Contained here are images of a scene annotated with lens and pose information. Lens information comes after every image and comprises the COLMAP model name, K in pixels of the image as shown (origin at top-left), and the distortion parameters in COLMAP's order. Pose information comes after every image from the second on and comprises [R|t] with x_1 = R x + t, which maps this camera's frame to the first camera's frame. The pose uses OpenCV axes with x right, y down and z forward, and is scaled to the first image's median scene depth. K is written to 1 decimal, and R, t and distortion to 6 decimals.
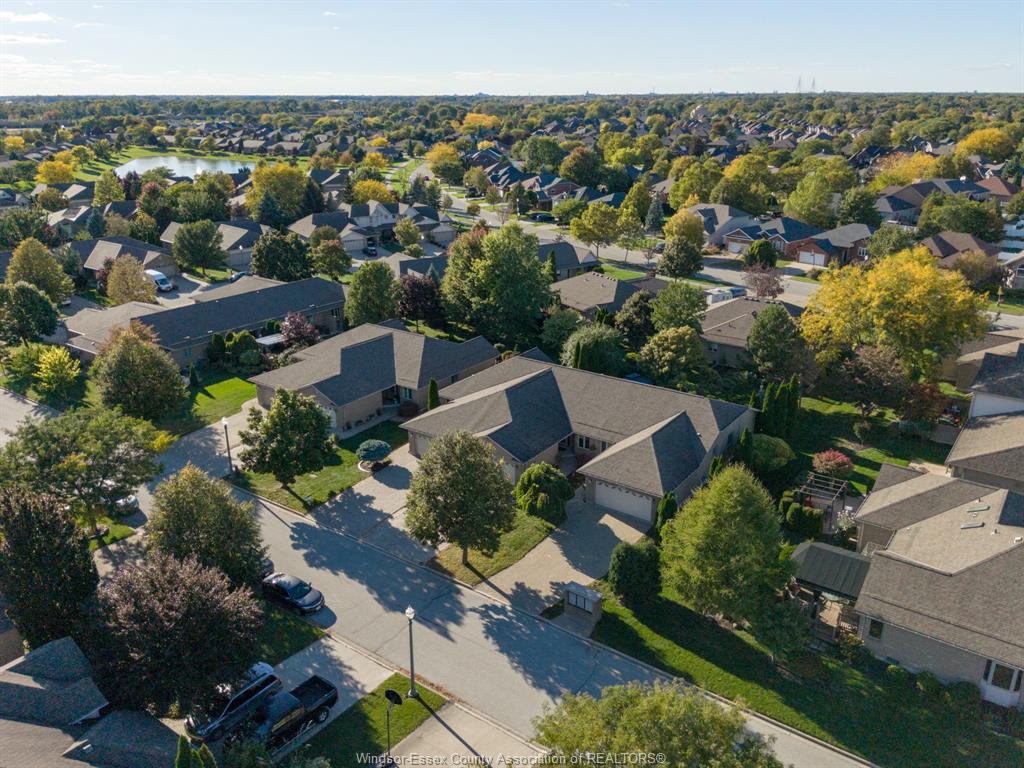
lens RADIAL K [[762.4, 0, 512.0], [0, 762.4, 384.0], [0, 0, 1]] dist [0.087105, -0.113120]
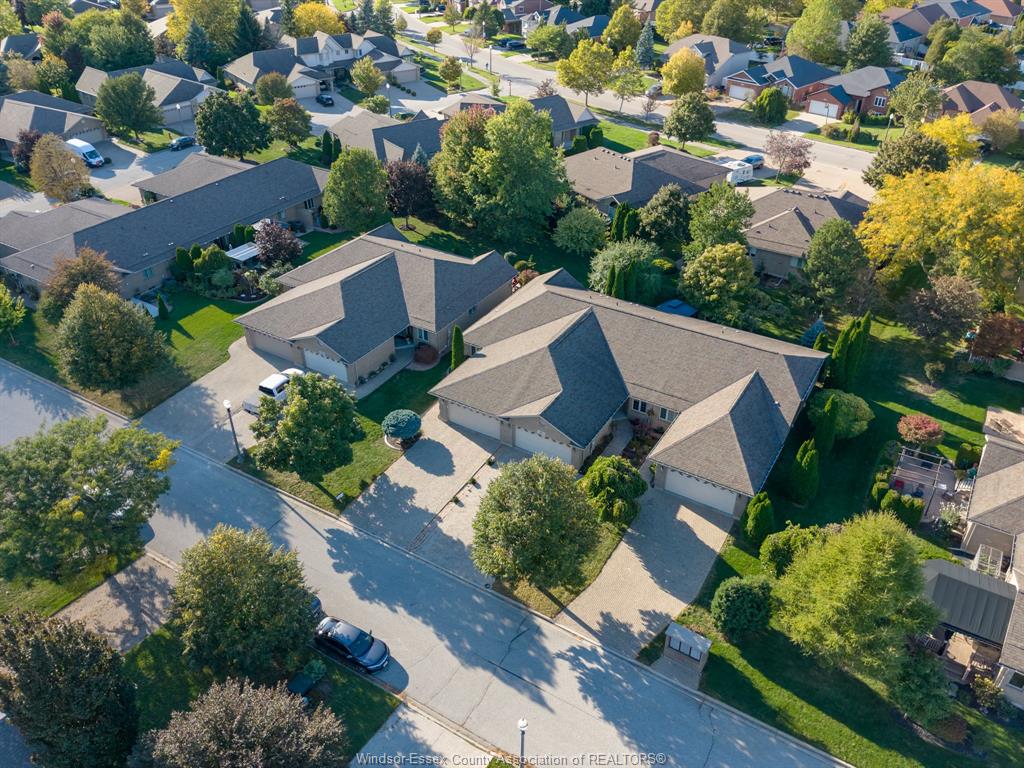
lens RADIAL K [[762.4, 0, 512.0], [0, 762.4, 384.0], [0, 0, 1]] dist [0.087105, -0.113120]
pose [[0.997127, -0.034866, 0.067254, -0.093834], [0.018041, 0.971541, 0.236184, -0.133436], [-0.073574, -0.234292, 0.969378, 0.131028]]
